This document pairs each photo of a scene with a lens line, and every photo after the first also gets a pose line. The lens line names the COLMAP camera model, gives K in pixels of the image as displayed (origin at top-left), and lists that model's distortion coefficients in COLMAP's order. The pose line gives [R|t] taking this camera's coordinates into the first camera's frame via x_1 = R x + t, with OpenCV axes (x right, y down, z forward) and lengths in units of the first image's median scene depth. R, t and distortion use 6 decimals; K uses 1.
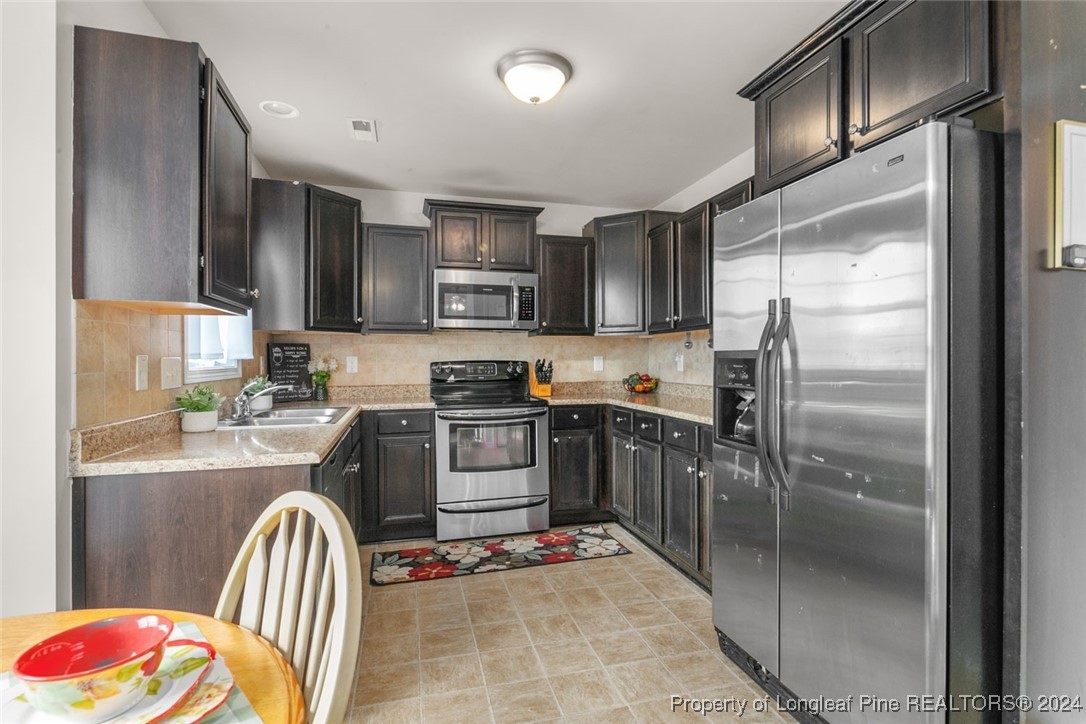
lens RADIAL K [[537.7, 0, 549.6], [0, 537.7, 360.0], [0, 0, 1]] dist [0.003952, -0.000088]
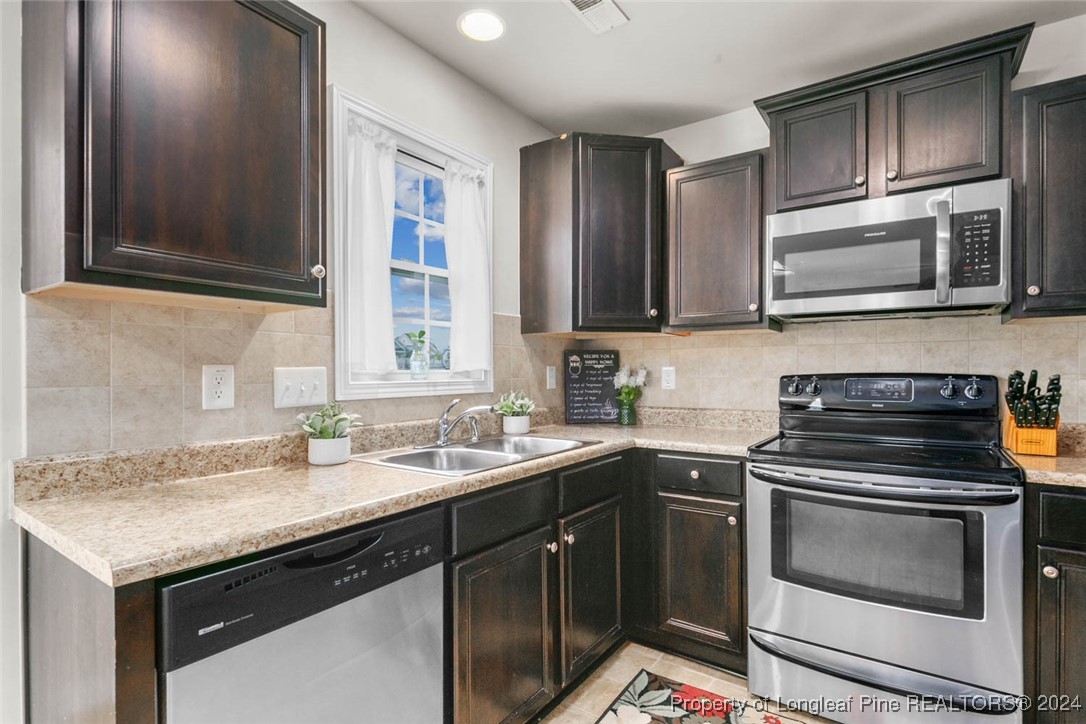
lens RADIAL K [[537.7, 0, 537.9], [0, 537.7, 372.5], [0, 0, 1]] dist [0.003952, -0.000088]
pose [[0.626697, 0.005797, -0.779241, 0.085528], [-0.002712, 0.999983, 0.005257, -0.001739], [0.779258, -0.001181, 0.626702, 0.444495]]
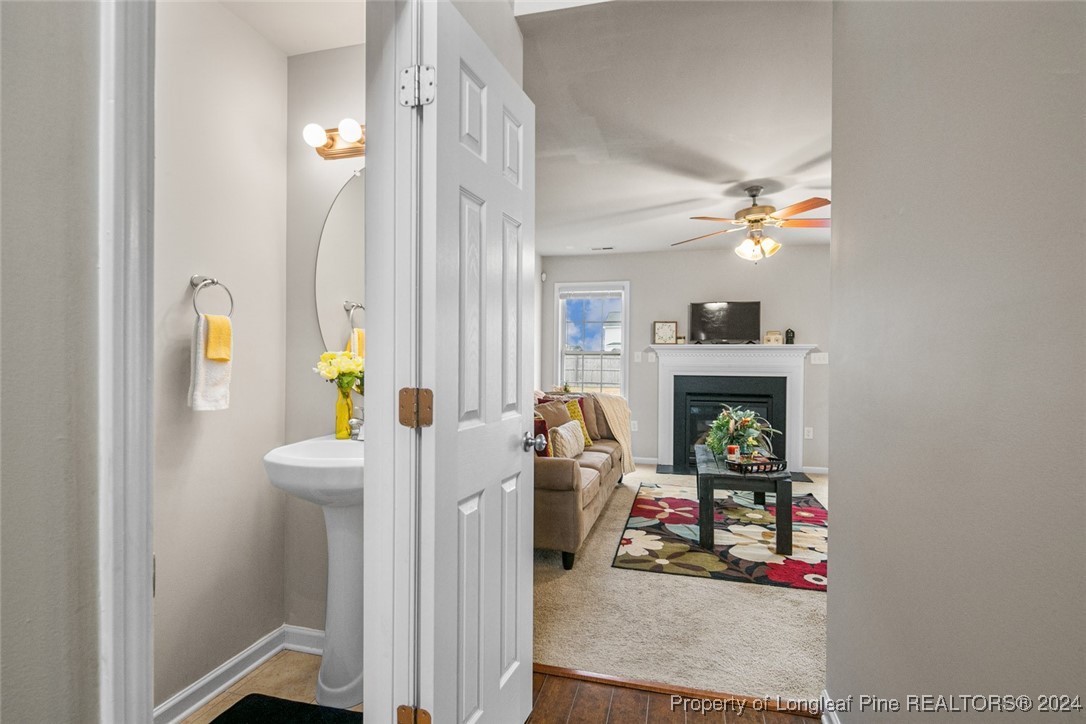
lens RADIAL K [[537.7, 0, 541.5], [0, 537.7, 363.0], [0, 0, 1]] dist [0.003952, -0.000088]
pose [[-0.535453, 0.013503, -0.844457, 0.238386], [0.002961, 0.999896, 0.014111, 0.195268], [0.844560, 0.005056, -0.535438, 0.950125]]
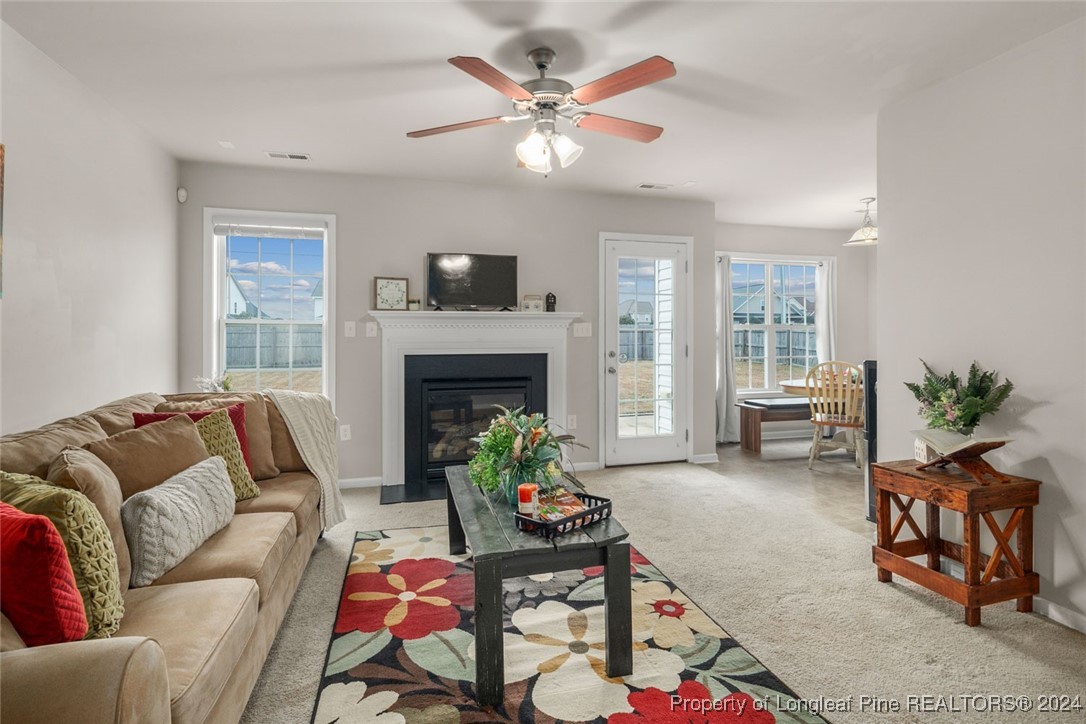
lens RADIAL K [[537.7, 0, 549.7], [0, 537.7, 330.8], [0, 0, 1]] dist [0.003952, -0.000088]
pose [[-0.037900, 0.005948, -0.999264, 0.066933], [0.007296, 0.999957, 0.005675, 0.197475], [0.999255, -0.007076, -0.037942, 0.882772]]
